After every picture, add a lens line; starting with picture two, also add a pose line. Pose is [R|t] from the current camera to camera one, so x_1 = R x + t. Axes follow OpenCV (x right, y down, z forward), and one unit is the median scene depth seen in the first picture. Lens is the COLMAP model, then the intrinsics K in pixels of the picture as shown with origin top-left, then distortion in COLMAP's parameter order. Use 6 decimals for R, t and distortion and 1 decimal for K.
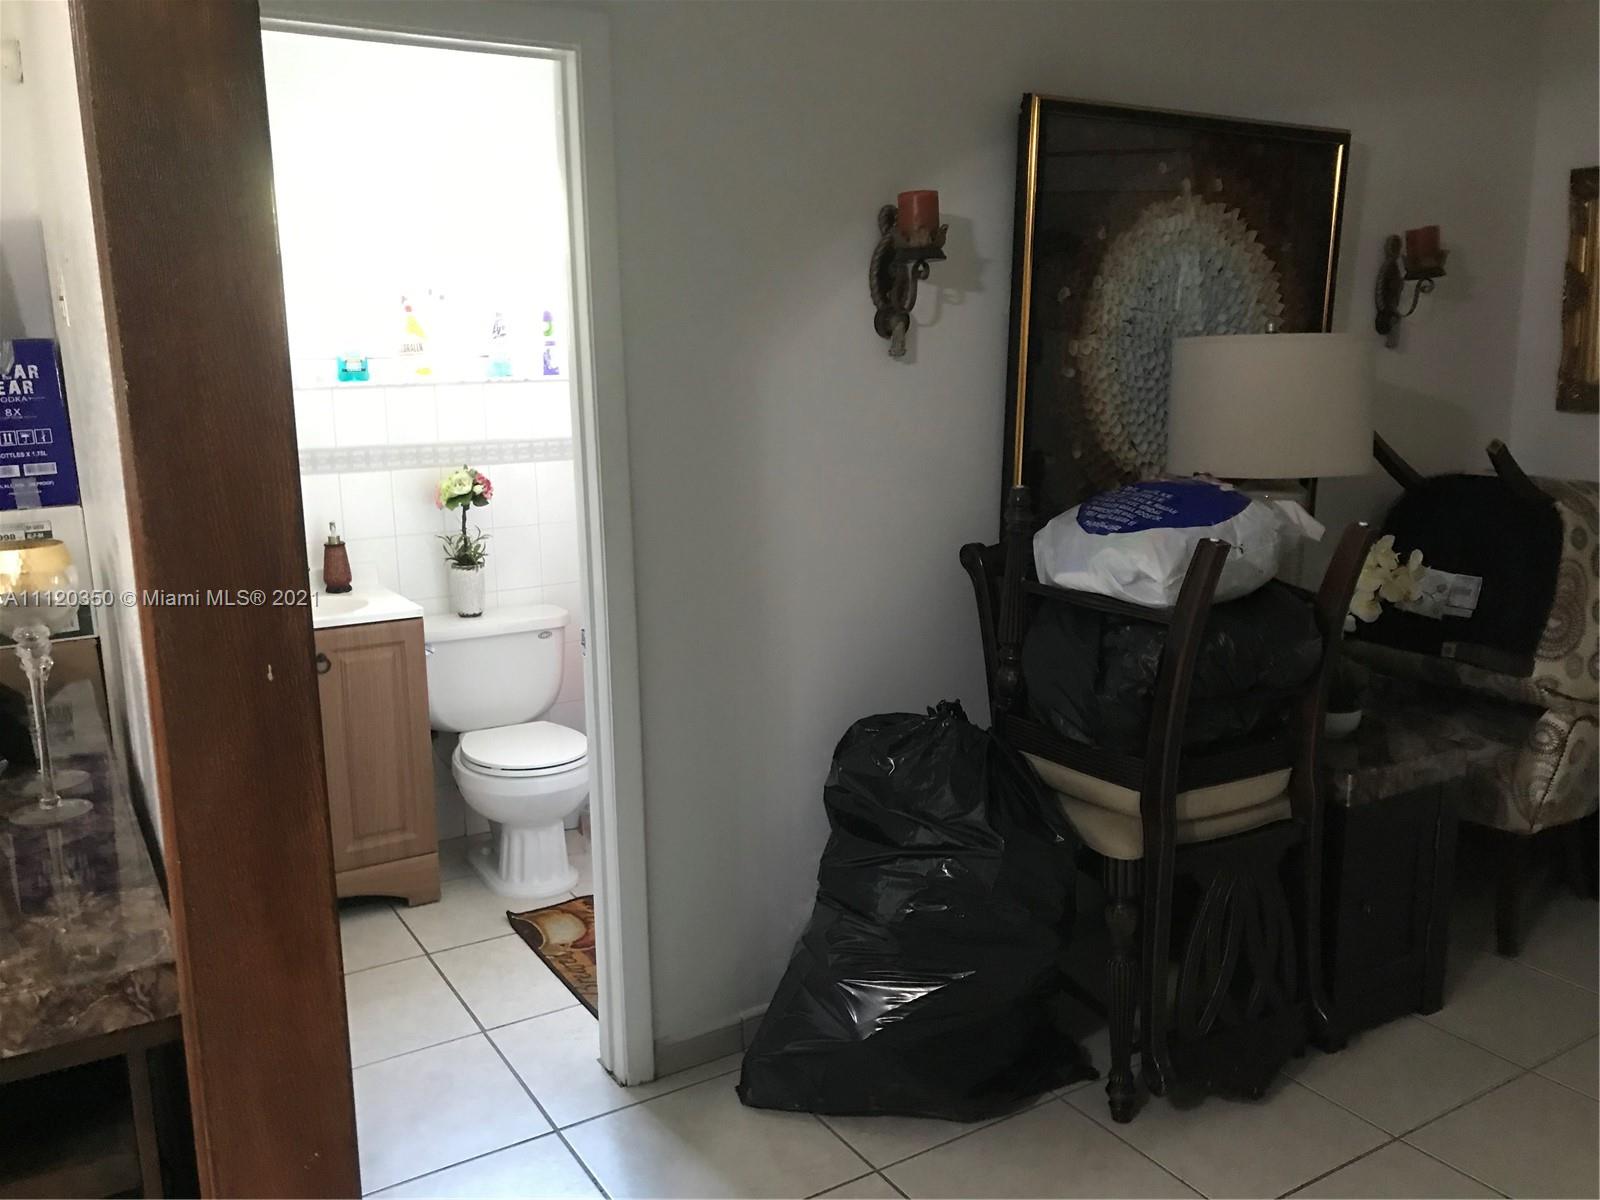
lens RADIAL K [[1318.8, 0, 823.3], [0, 1318.8, 601.0], [0, 0, 1]] dist [0.145578, -0.512106]
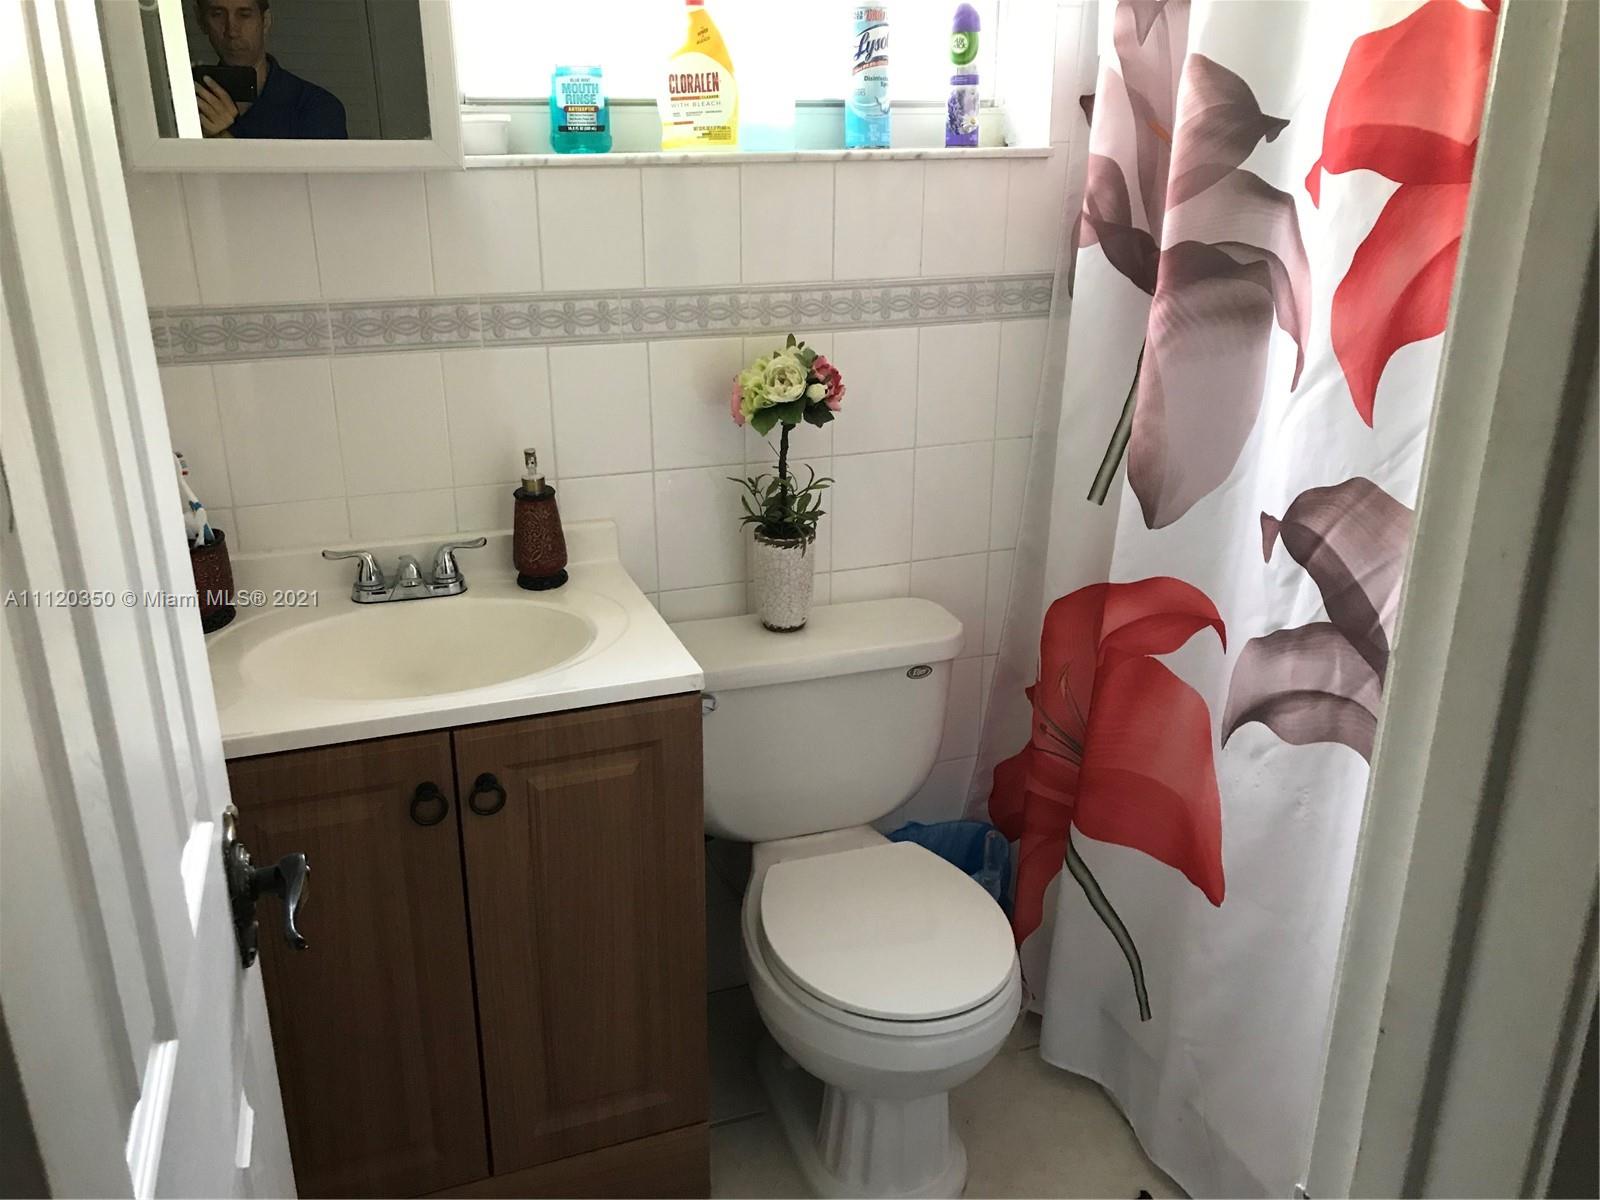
lens RADIAL K [[1318.8, 0, 823.3], [0, 1318.8, 601.0], [0, 0, 1]] dist [0.145578, -0.512106]
pose [[0.980467, 0.088382, -0.175709, -0.163372], [-0.057369, 0.983013, 0.174337, -0.092495], [0.188132, -0.160852, 0.968882, 0.512064]]
